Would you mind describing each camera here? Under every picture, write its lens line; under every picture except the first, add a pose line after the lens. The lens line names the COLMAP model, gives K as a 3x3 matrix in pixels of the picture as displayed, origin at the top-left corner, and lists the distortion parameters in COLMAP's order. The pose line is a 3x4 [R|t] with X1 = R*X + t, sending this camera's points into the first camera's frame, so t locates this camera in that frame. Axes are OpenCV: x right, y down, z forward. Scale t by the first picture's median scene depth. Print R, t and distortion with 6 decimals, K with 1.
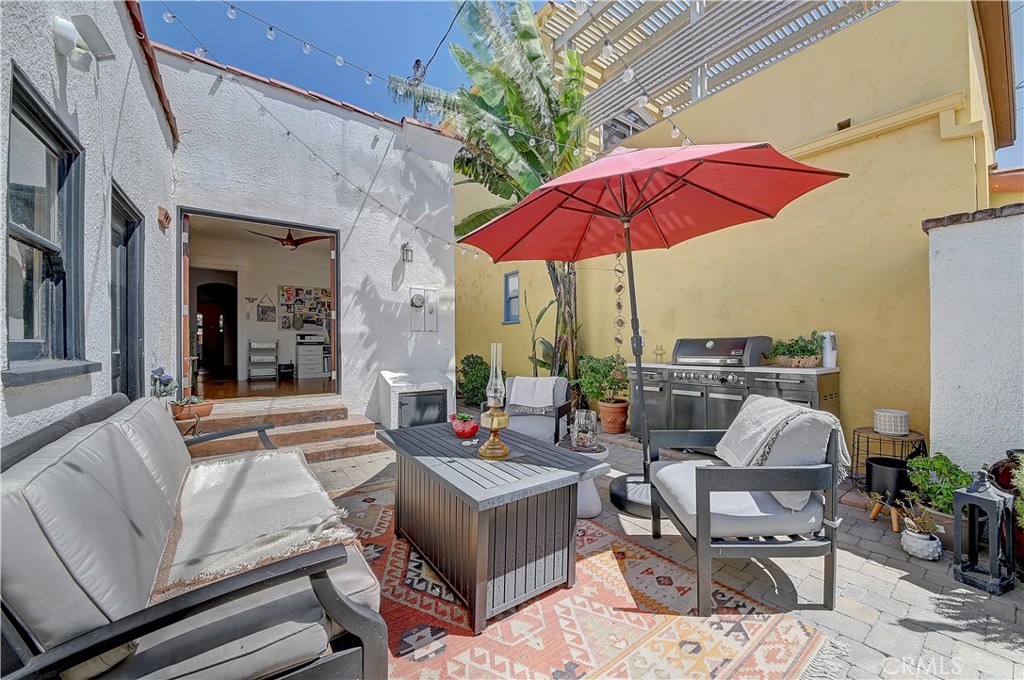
lens RADIAL K [[379.1, 0, 528.1], [0, 379.1, 342.8], [0, 0, 1]] dist [0.000003, -0.000110]
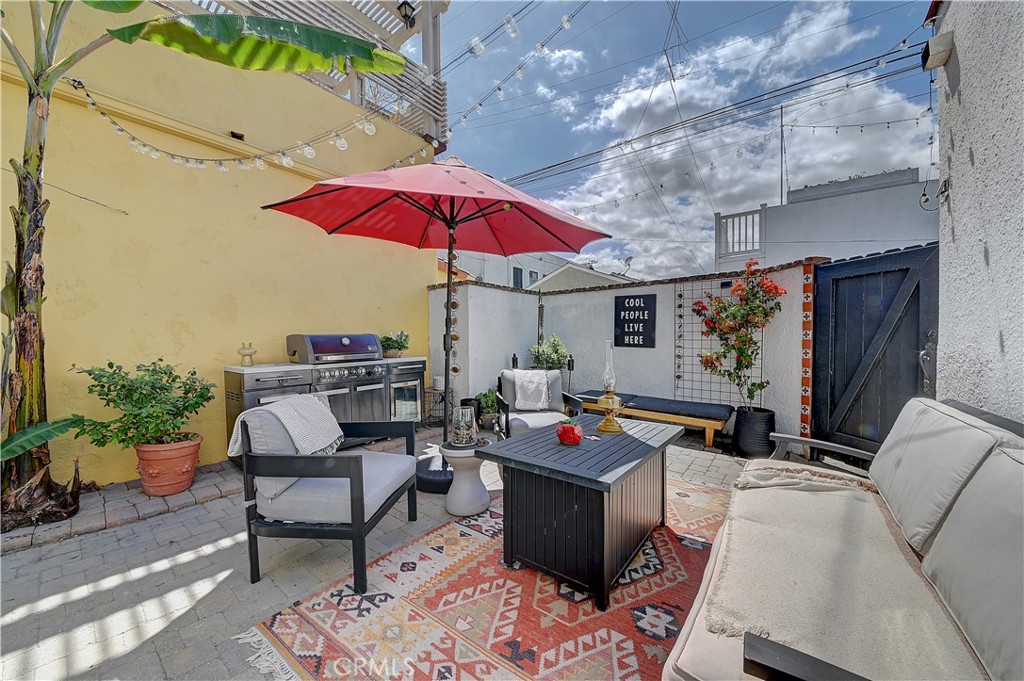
lens RADIAL K [[363.9, 0, 515.0], [0, 363.9, 348.4], [0, 0, 1]] dist [0.000989, -0.012786]
pose [[-0.254888, -0.026286, 0.966613, -0.779160], [0.003701, 0.999597, 0.028159, -0.002458], [-0.966964, 0.010755, -0.254688, 1.089889]]
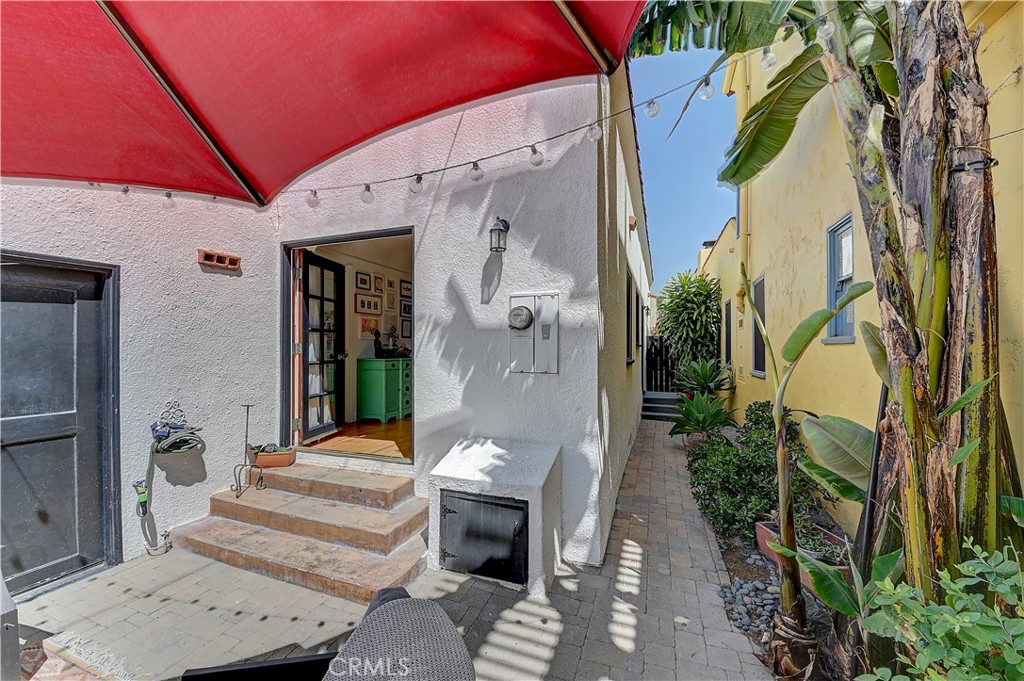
lens RADIAL K [[393.2, 0, 512.0], [0, 393.2, 340.5], [0, 0, 1]] dist [0.020323, -0.018833]
pose [[0.543763, -0.005890, -0.839218, 0.336404], [-0.003106, 0.999954, -0.009031, -0.134932], [0.839233, 0.007518, 0.543720, 1.261032]]
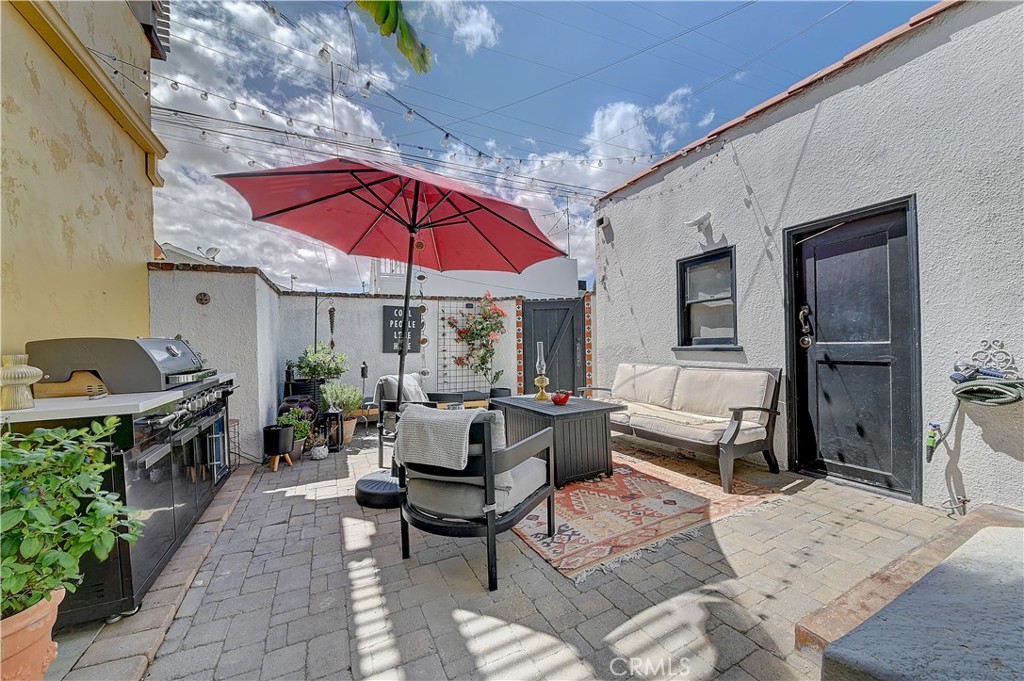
lens RADIAL K [[379.1, 0, 528.1], [0, 379.1, 343.3], [0, 0, 1]] dist [0.000003, -0.000110]
pose [[-0.986194, 0.021065, 0.164248, -0.231544], [0.021251, 0.999774, -0.000626, 0.008099], [-0.164225, 0.002873, -0.986419, 1.998201]]
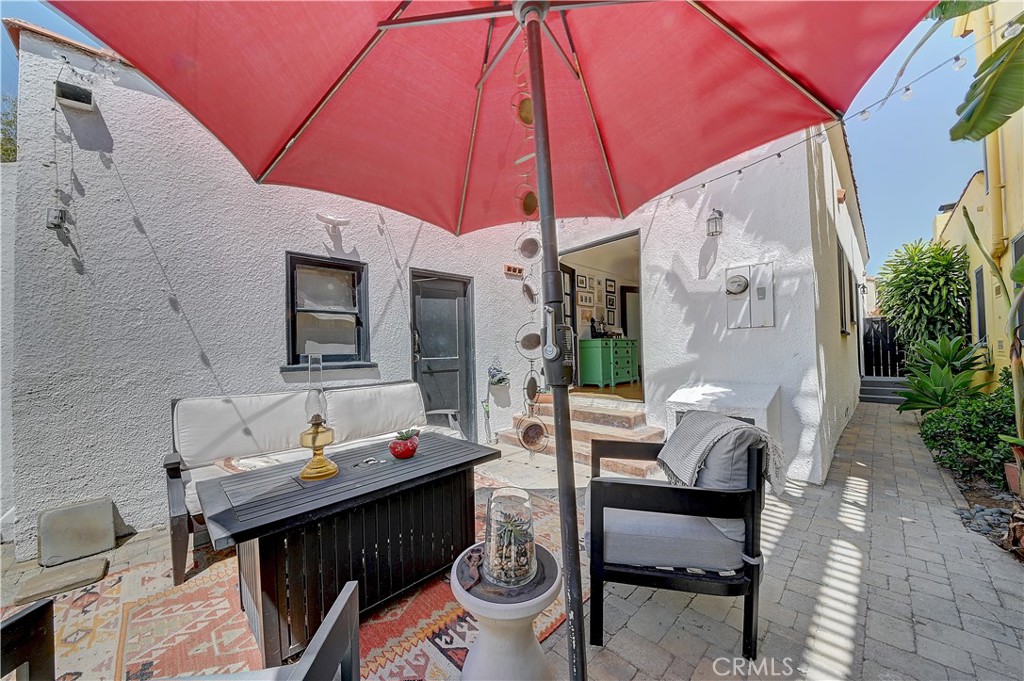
lens RADIAL K [[359.9, 0, 506.7], [0, 359.9, 346.6], [0, 0, 1]] dist [-0.007550, -0.007120]
pose [[0.119116, -0.017949, -0.992718, 0.574752], [0.022315, 0.999632, -0.015396, 0.006782], [0.992630, -0.020318, 0.119473, 0.928850]]
